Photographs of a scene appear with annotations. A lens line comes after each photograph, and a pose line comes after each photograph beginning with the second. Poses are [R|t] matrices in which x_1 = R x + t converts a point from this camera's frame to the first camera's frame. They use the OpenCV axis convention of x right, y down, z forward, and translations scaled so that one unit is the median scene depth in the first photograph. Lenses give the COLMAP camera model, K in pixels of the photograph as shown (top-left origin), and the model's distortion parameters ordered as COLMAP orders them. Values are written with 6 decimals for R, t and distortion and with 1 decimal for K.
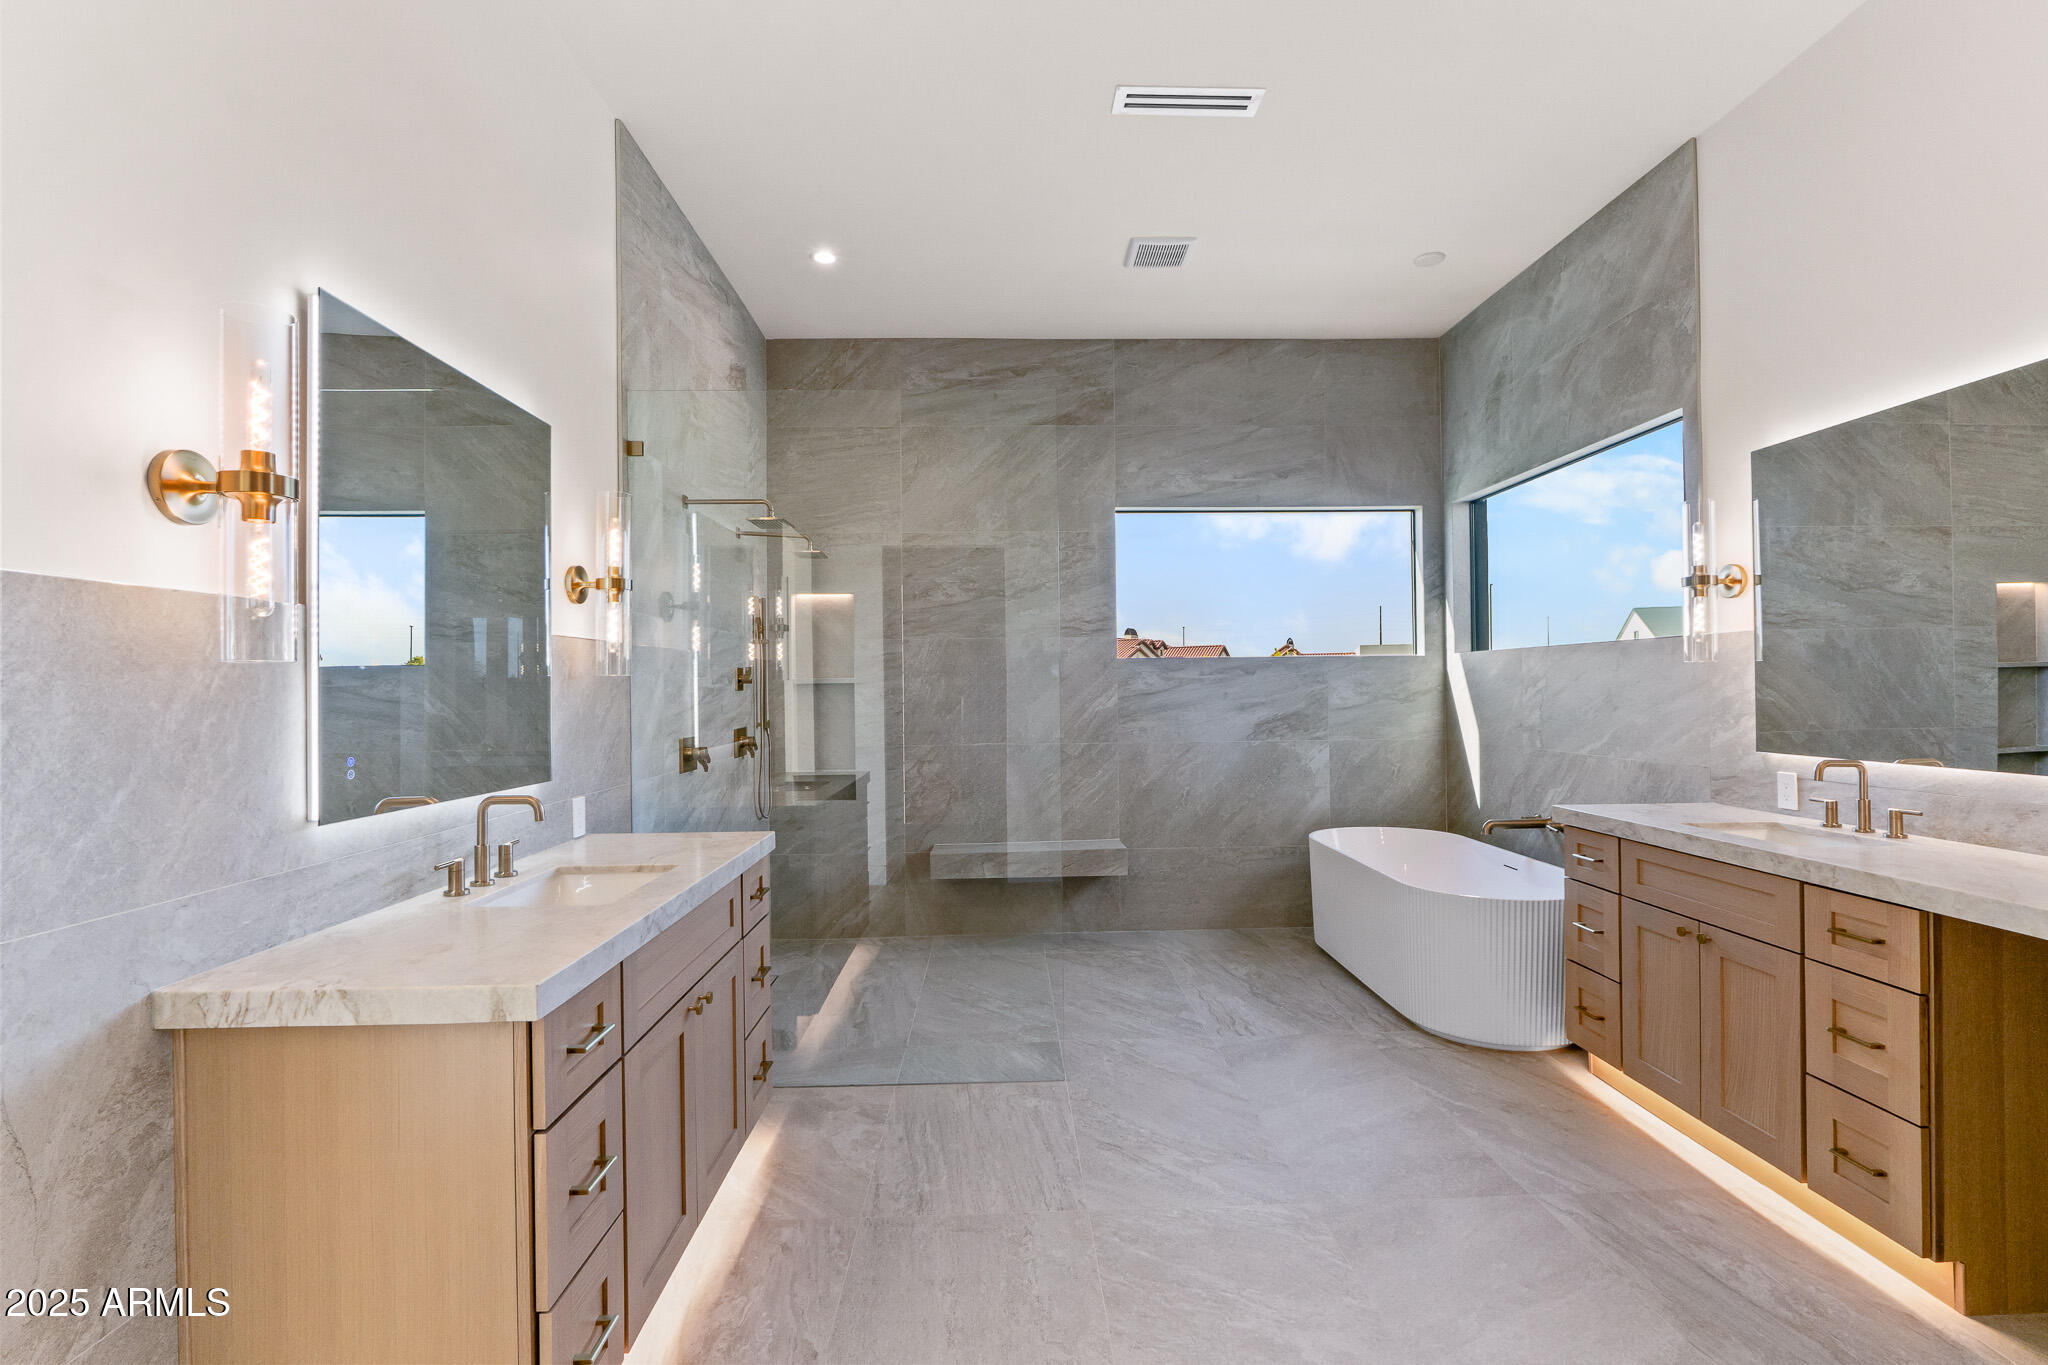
lens RADIAL K [[934.2, 0, 1024.0], [0, 934.2, 682.5], [0, 0, 1]] dist [-0.007041, 0.000397]
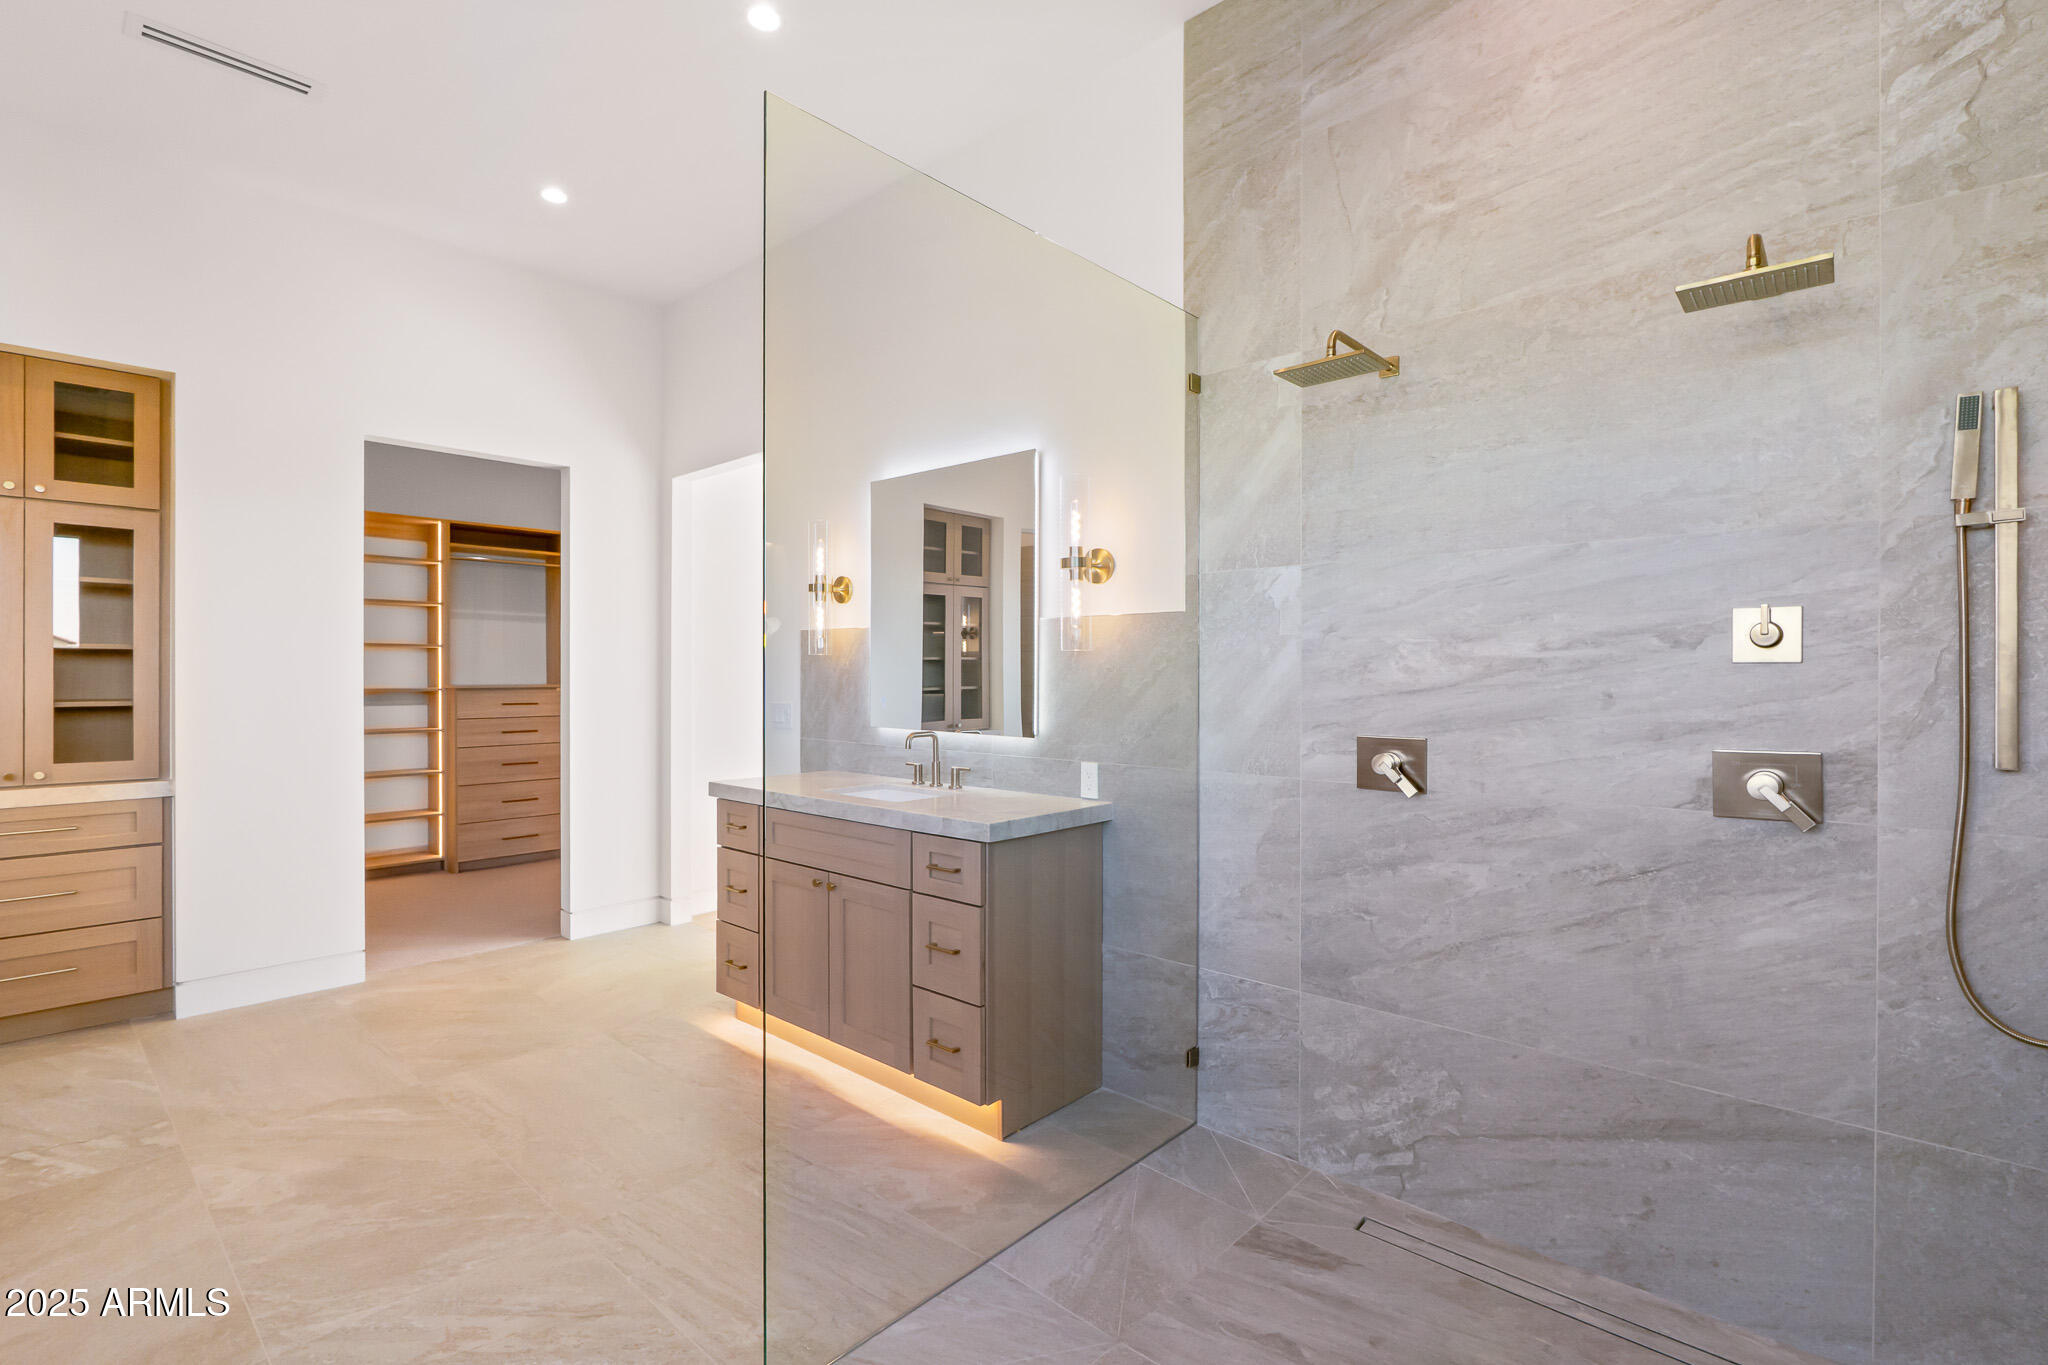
lens RADIAL K [[940.8, 0, 1024.0], [0, 940.8, 682.5], [0, 0, 1]] dist [-0.002024, 0.000452]
pose [[-0.694715, 0.015645, -0.719115, 0.285553], [0.011774, 0.999877, 0.010379, 0.013595], [0.719188, -0.001256, -0.694814, 1.334441]]
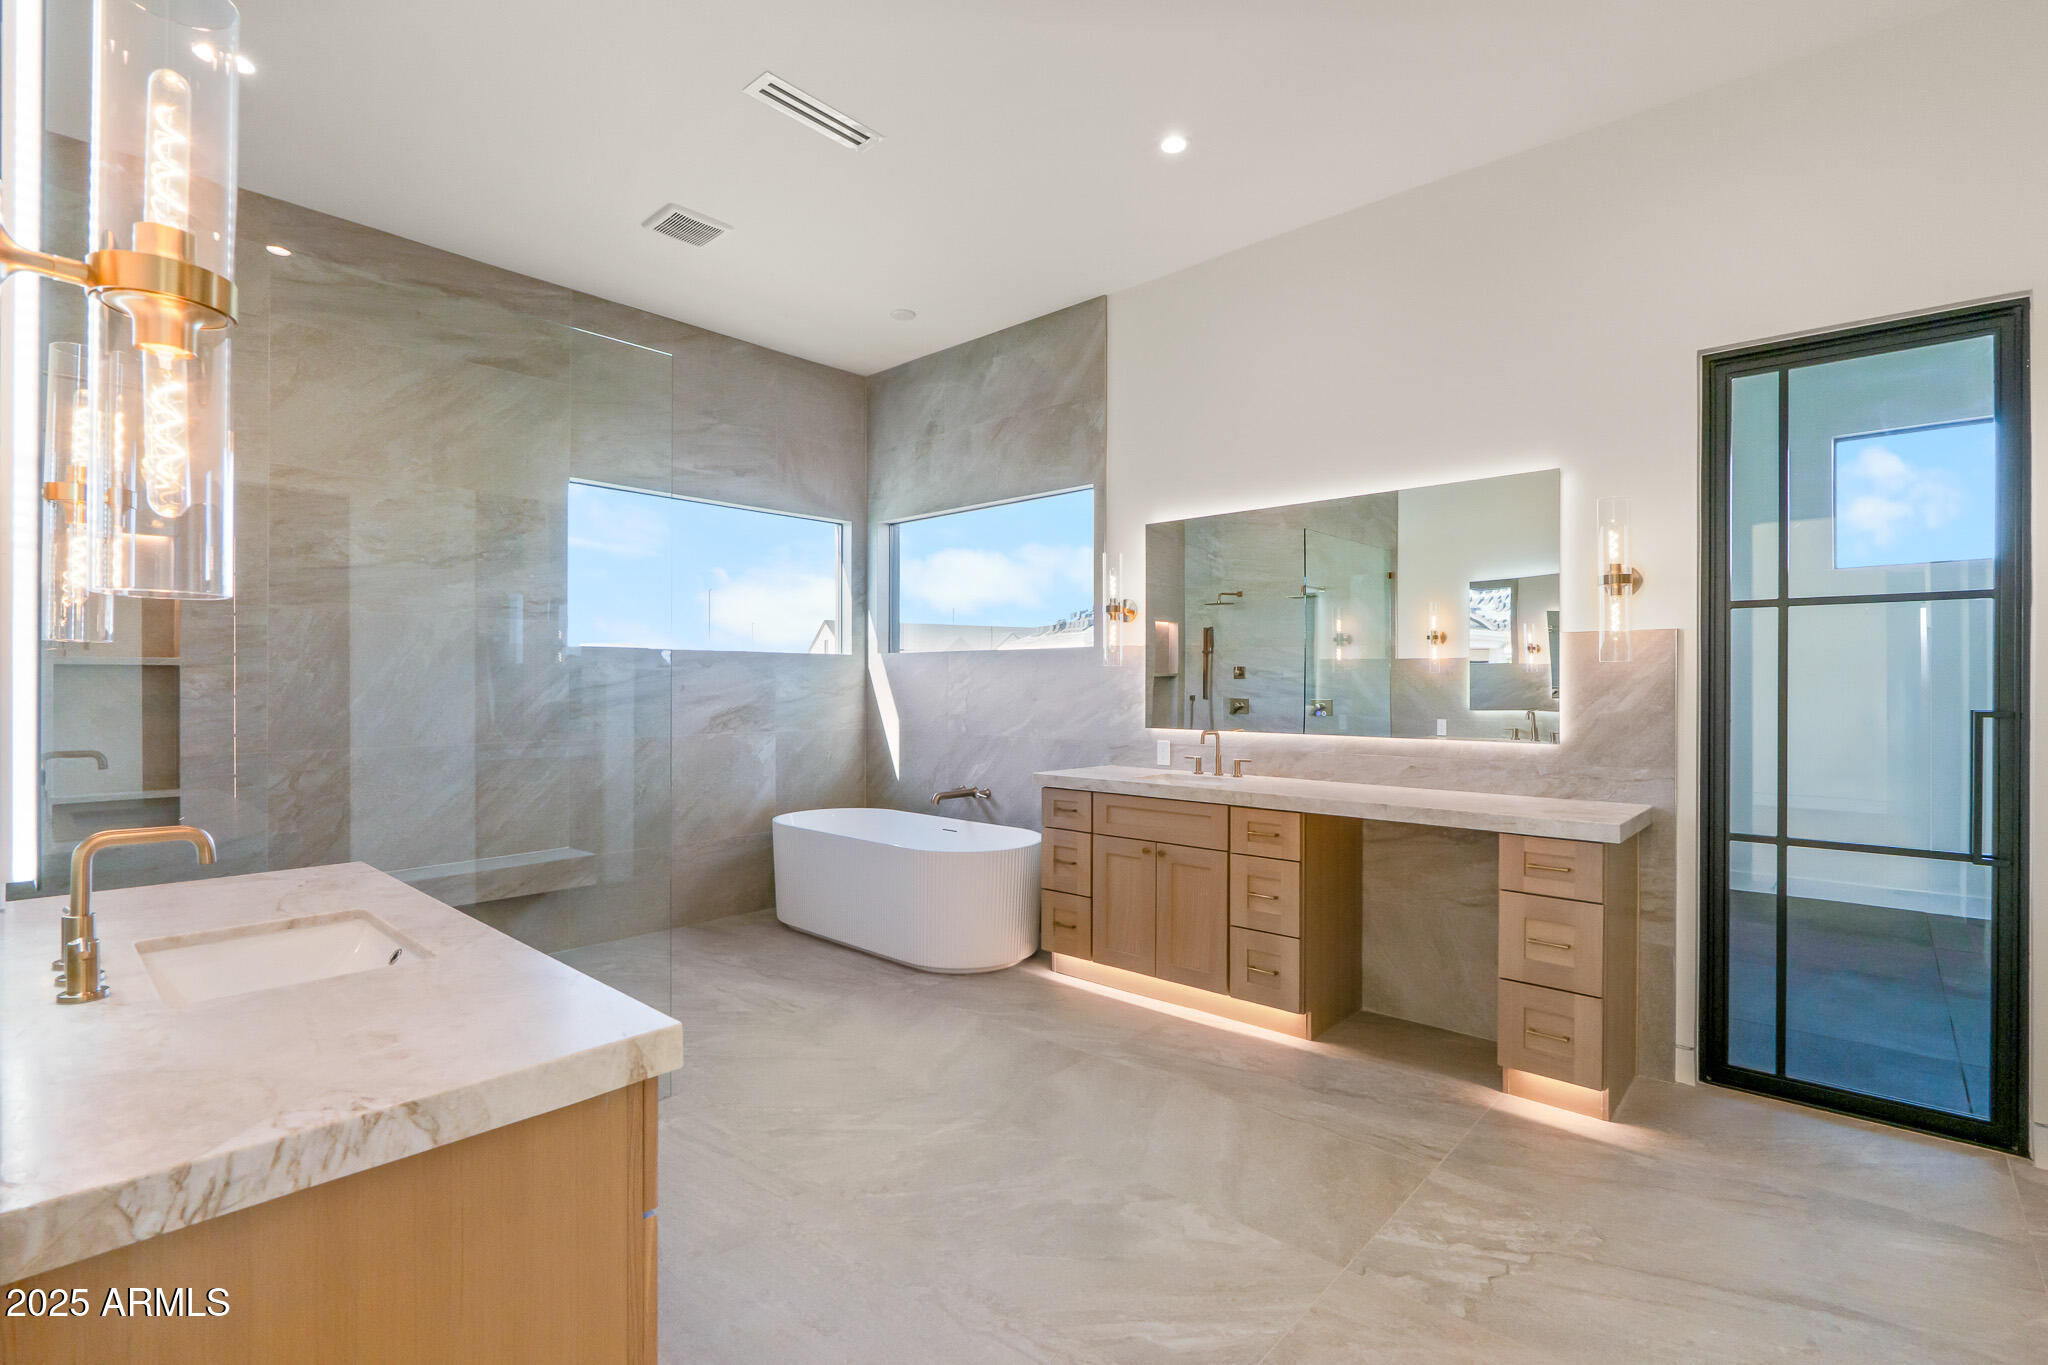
lens RADIAL K [[940.8, 0, 1024.0], [0, 940.8, 682.5], [0, 0, 1]] dist [-0.002024, 0.000452]
pose [[0.694844, 0.013660, 0.719031, -0.357298], [-0.014708, 0.999880, -0.004782, 0.010593], [-0.719010, -0.007253, 0.694962, 0.085665]]
